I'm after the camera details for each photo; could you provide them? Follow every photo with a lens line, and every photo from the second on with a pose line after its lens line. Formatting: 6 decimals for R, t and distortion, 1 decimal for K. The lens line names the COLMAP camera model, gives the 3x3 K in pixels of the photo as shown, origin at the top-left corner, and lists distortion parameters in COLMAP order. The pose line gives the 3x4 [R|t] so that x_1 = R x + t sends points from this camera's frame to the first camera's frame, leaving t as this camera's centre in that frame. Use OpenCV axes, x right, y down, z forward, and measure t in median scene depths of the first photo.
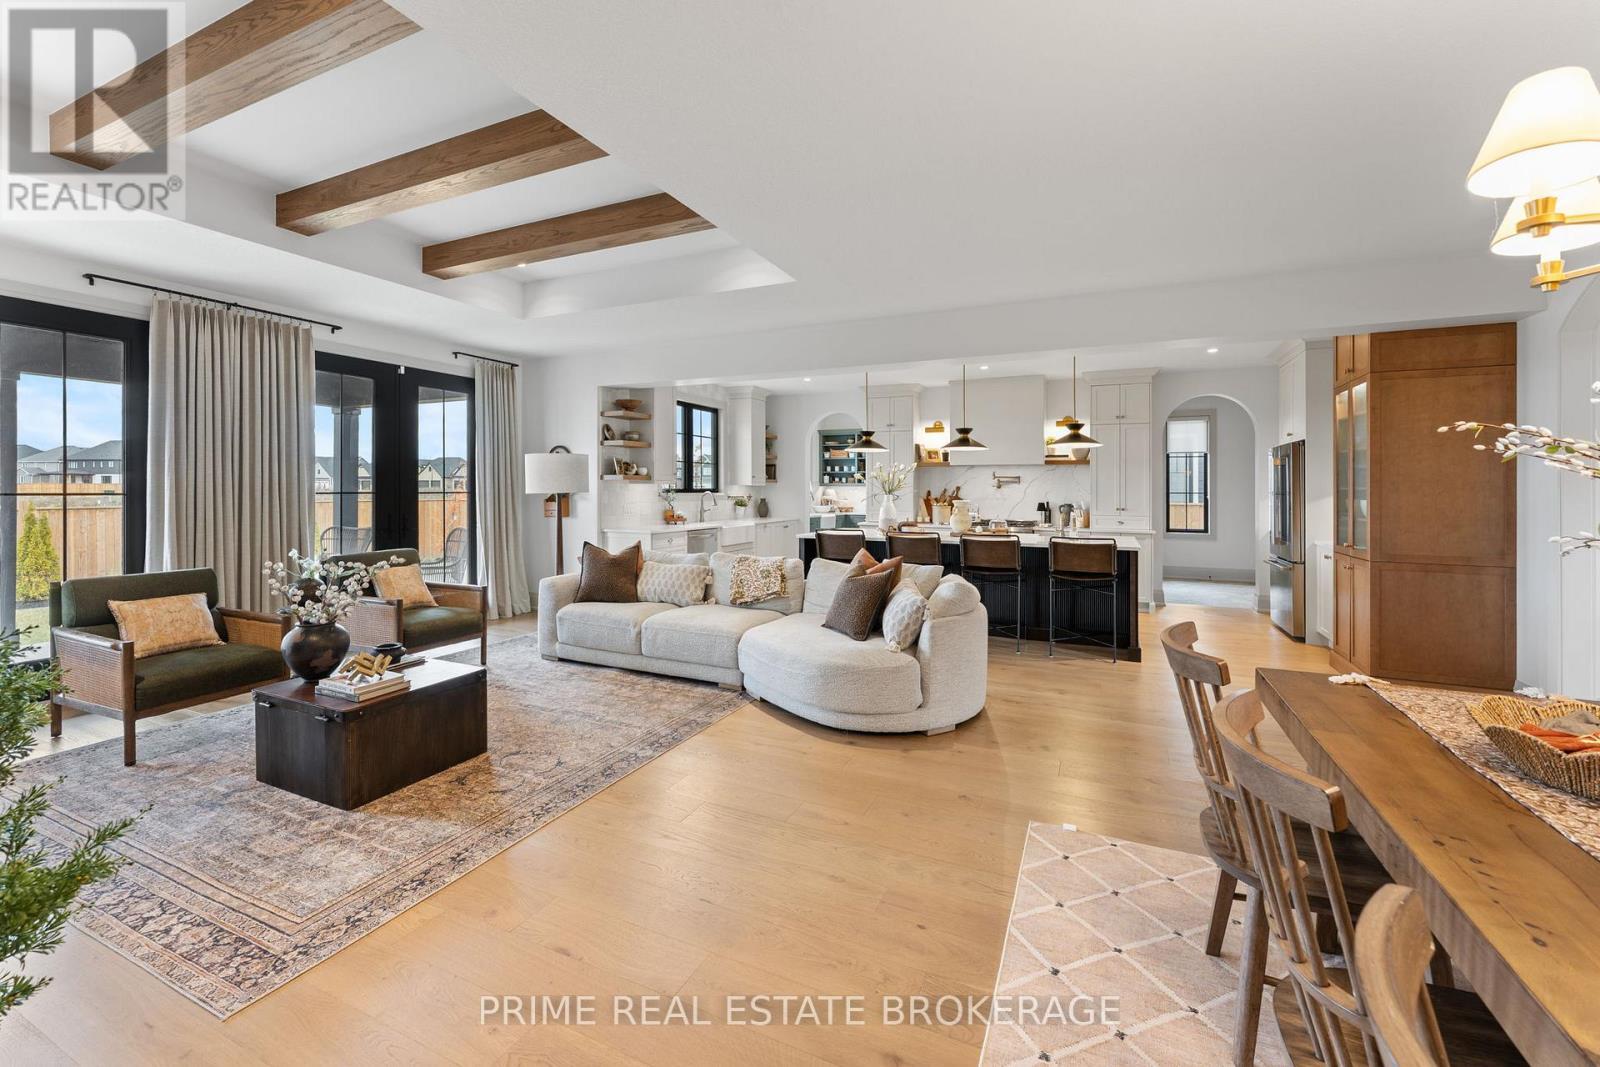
lens RADIAL K [[649.5, 0, 805.5], [0, 649.5, 506.7], [0, 0, 1]] dist [-0.001225, -0.000571]
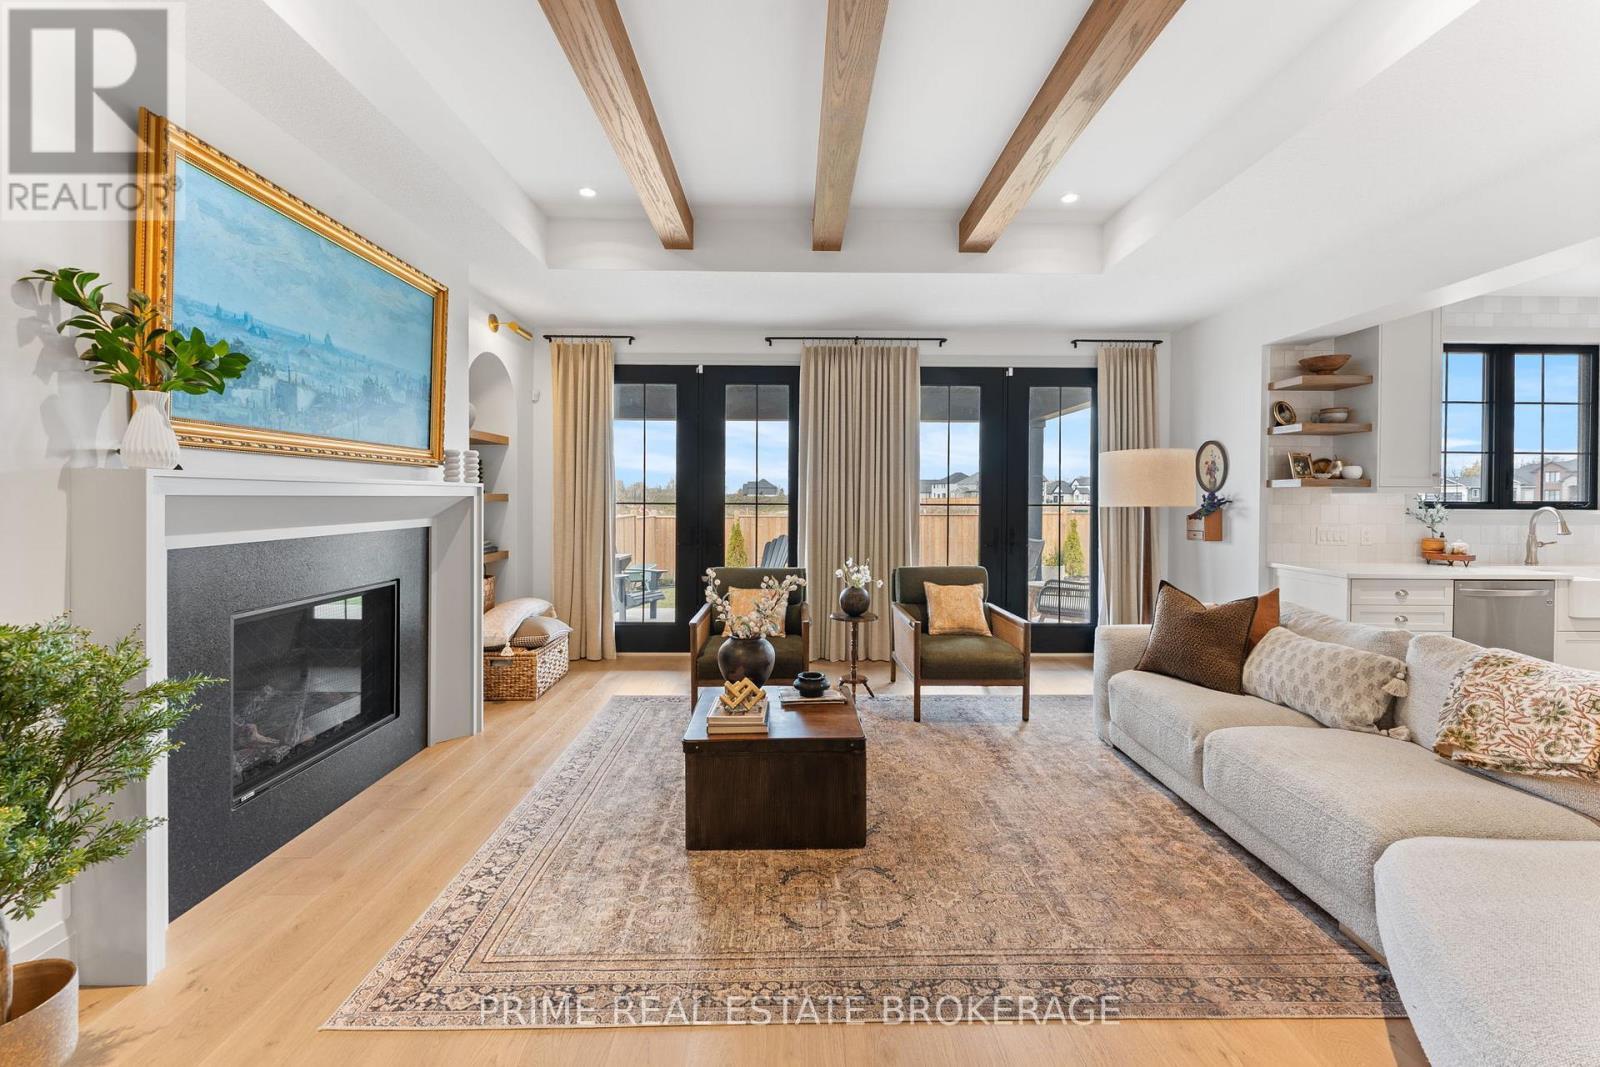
lens RADIAL K [[649.5, 0, 805.5], [0, 649.5, 506.7], [0, 0, 1]] dist [-0.001225, -0.000571]
pose [[0.429744, 0.010648, -0.902888, 0.113812], [-0.027983, 0.999607, -0.001530, -0.011729], [0.902517, 0.025923, 0.429873, 0.439440]]
